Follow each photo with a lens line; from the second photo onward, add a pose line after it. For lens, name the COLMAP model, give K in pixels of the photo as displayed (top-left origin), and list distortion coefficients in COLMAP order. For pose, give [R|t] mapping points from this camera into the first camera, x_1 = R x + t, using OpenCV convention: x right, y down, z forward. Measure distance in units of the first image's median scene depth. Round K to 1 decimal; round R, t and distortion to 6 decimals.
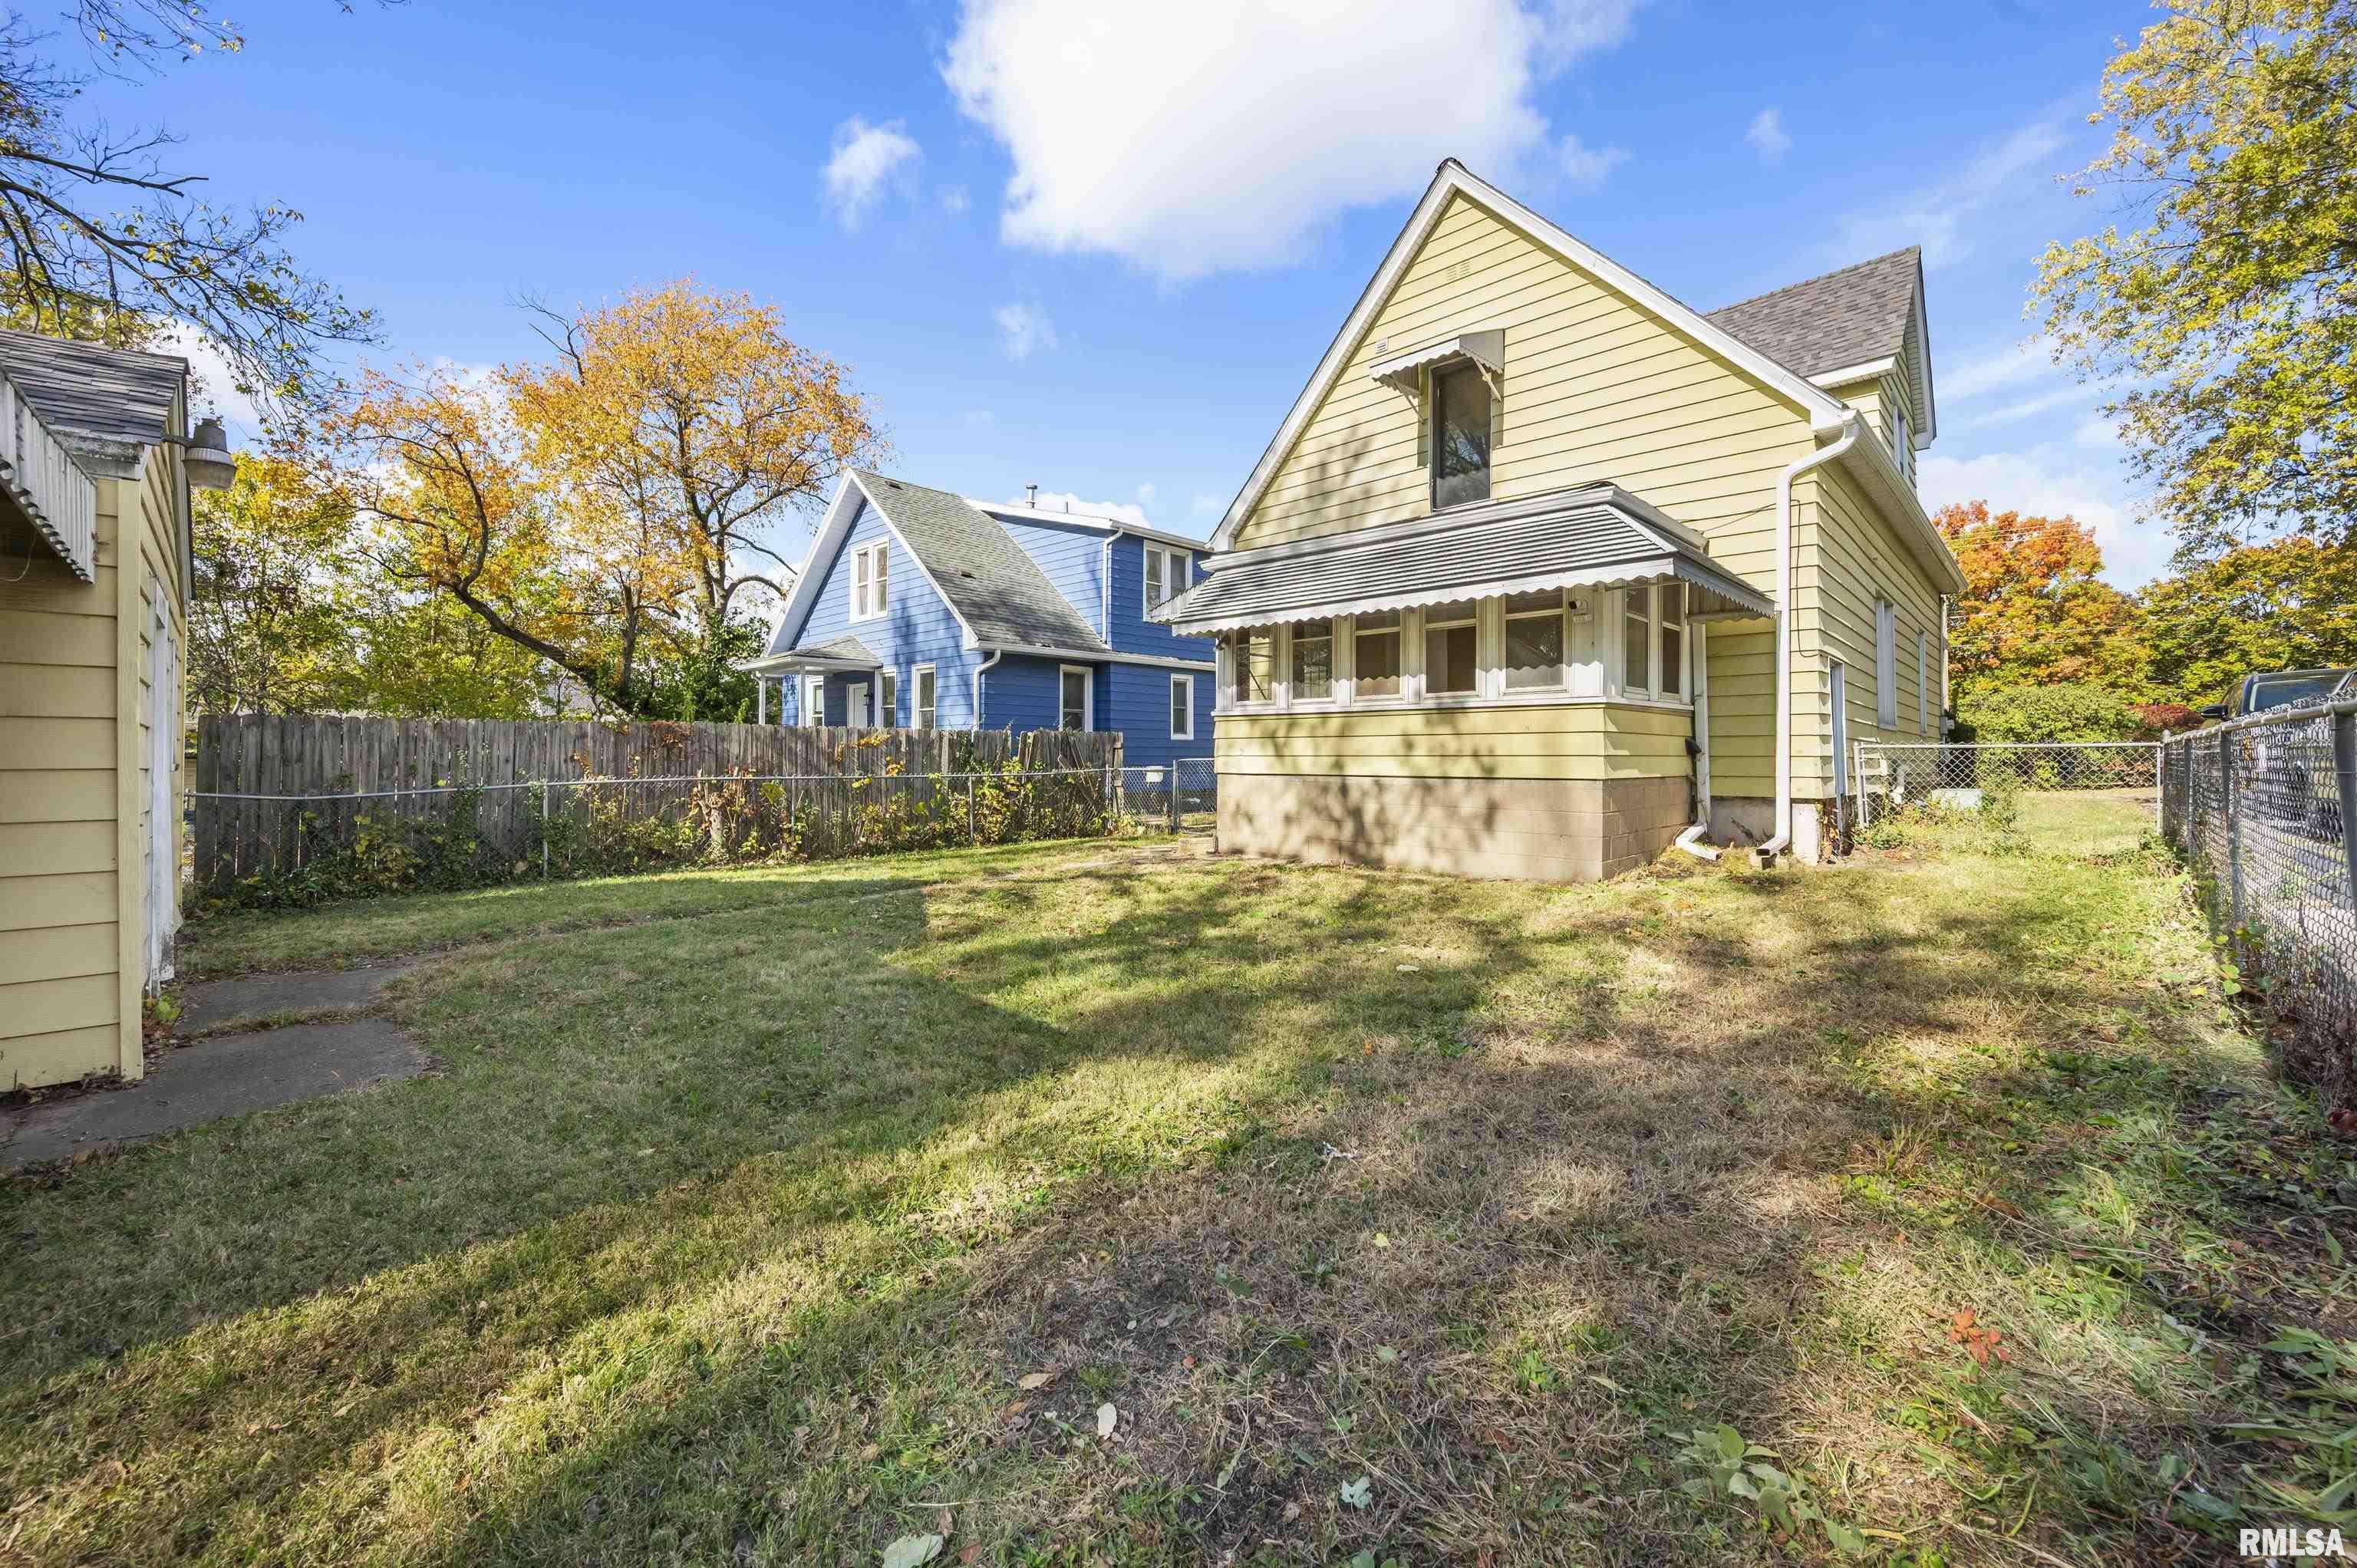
lens RADIAL K [[934.2, 0, 1173.4], [0, 934.2, 763.6], [0, 0, 1]] dist [-0.000878, -0.000053]
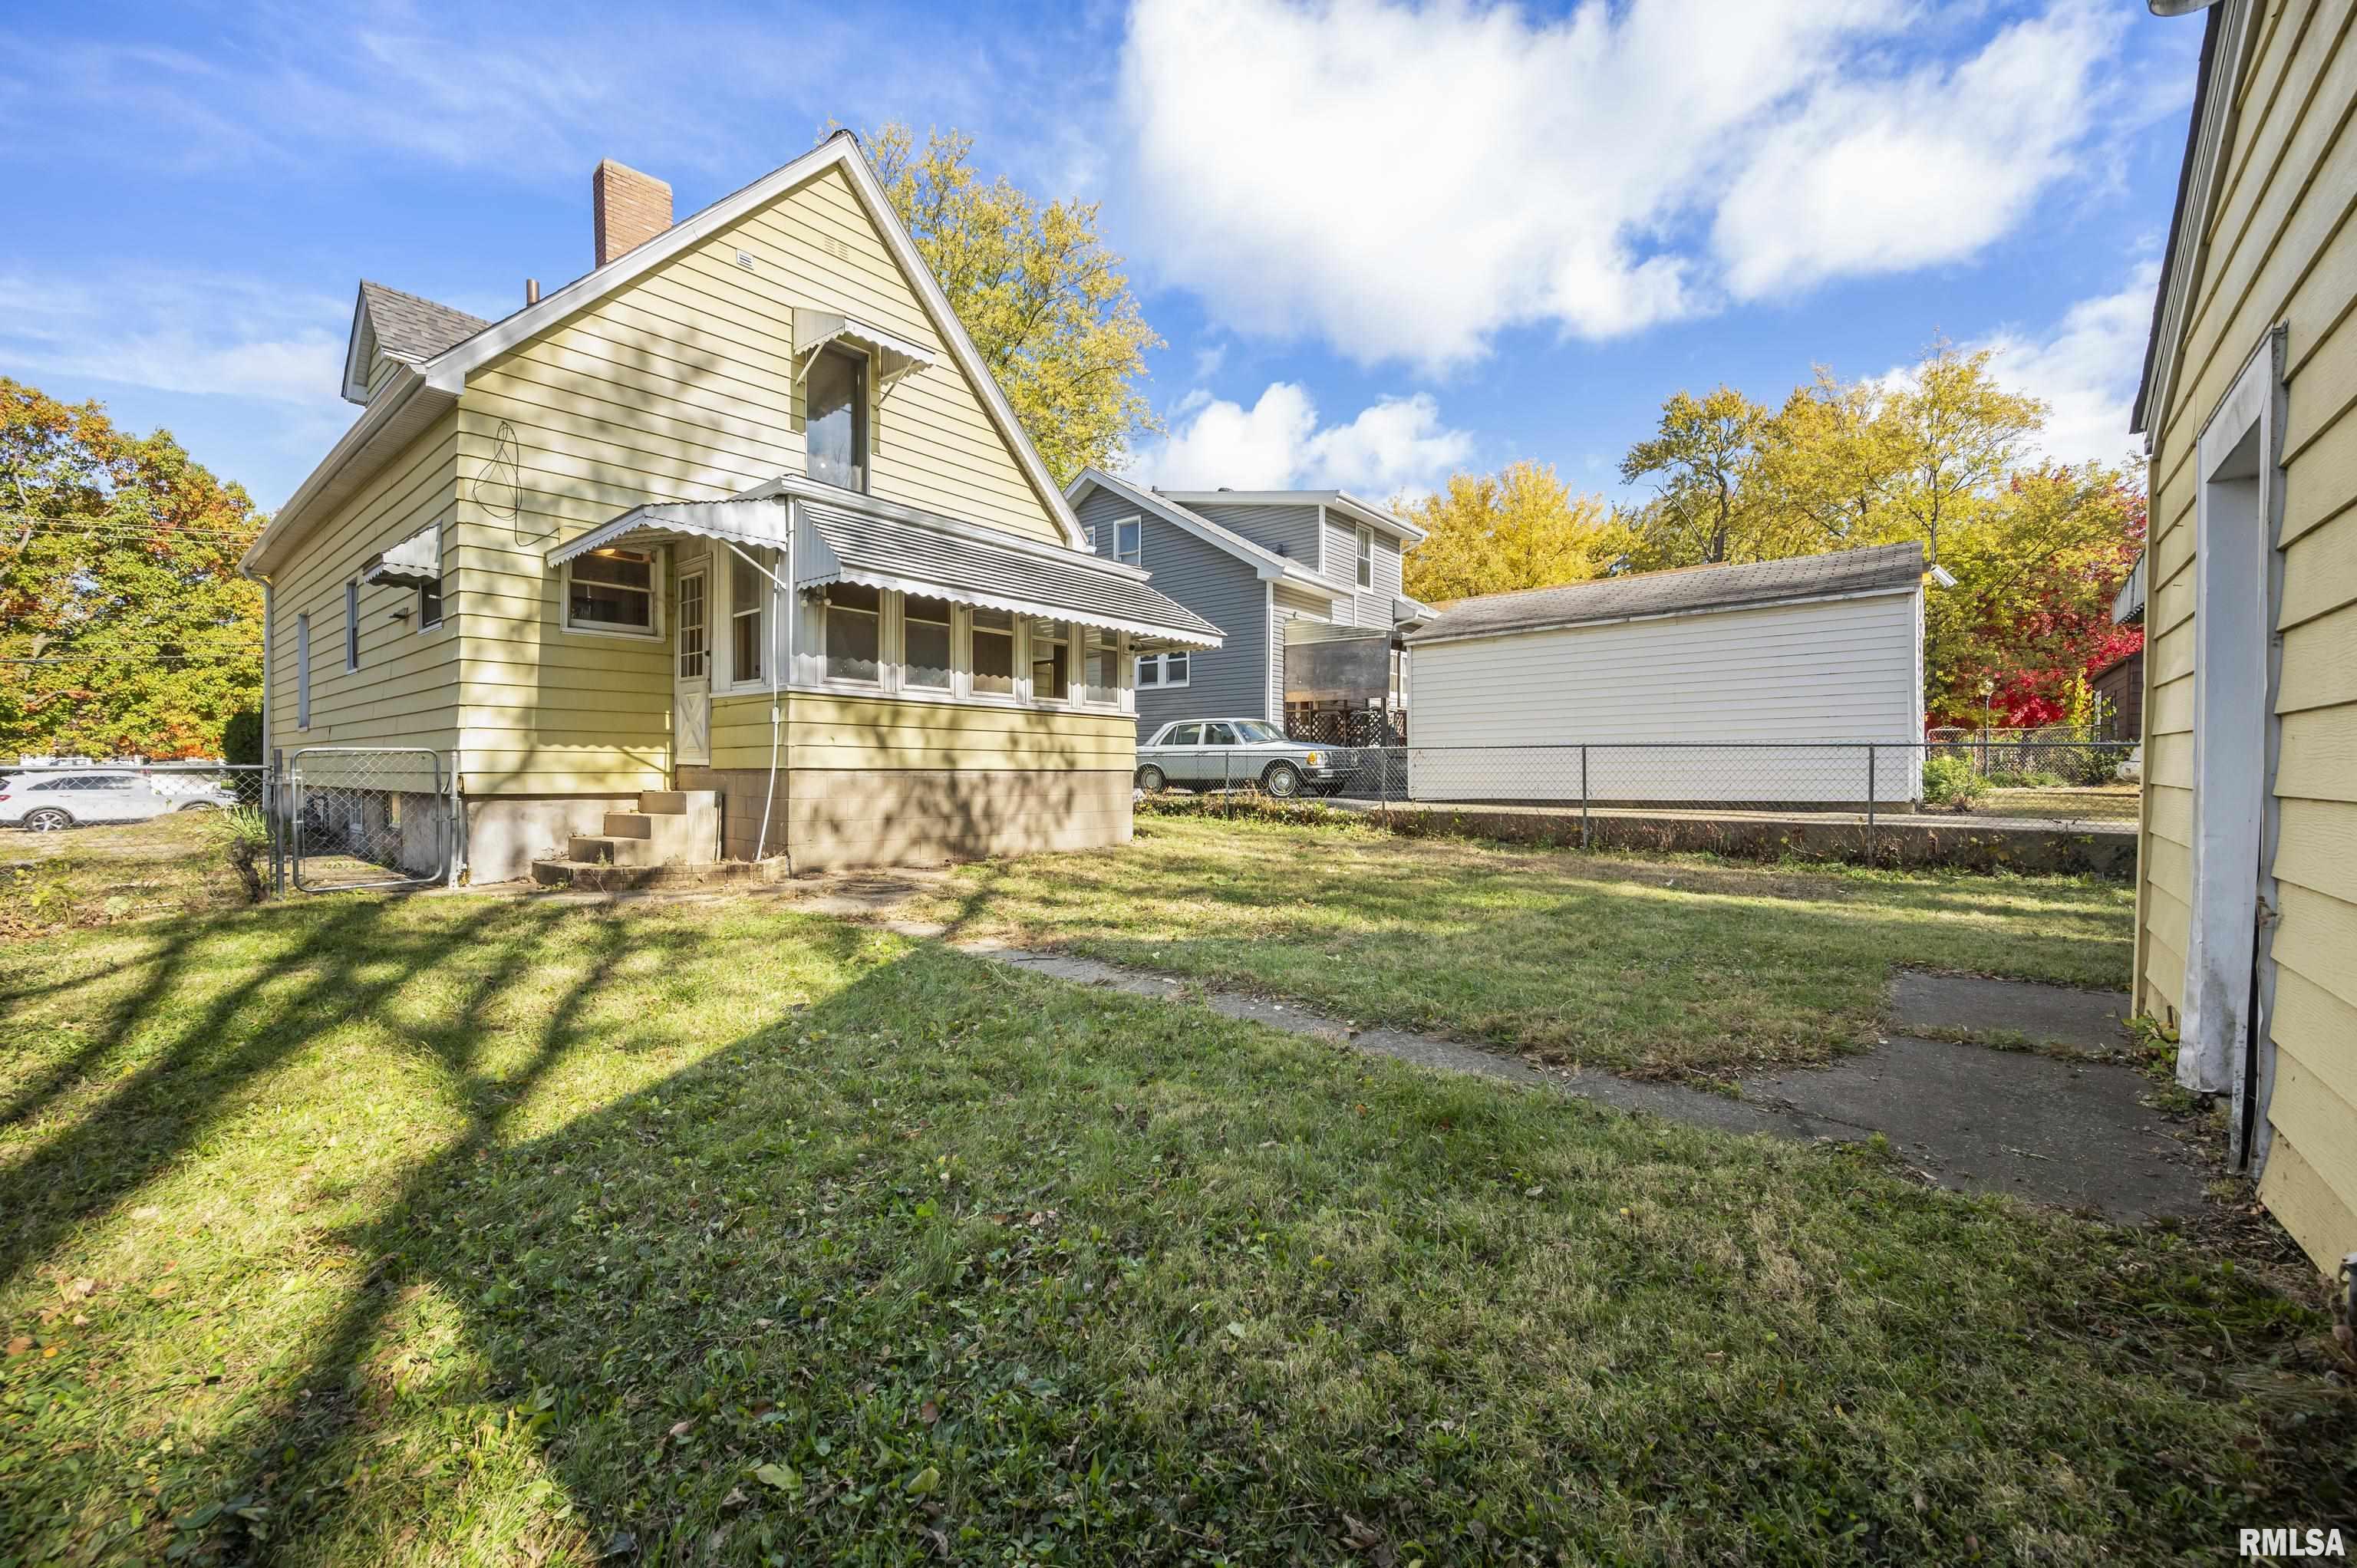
lens RADIAL K [[934.2, 0, 1175.3], [0, 934.2, 794.0], [0, 0, 1]] dist [-0.000878, -0.000053]
pose [[-0.064545, -0.024188, 0.997622, -0.809272], [0.004323, 0.999690, 0.024517, 0.015190], [-0.997905, 0.005895, -0.064421, 0.841504]]
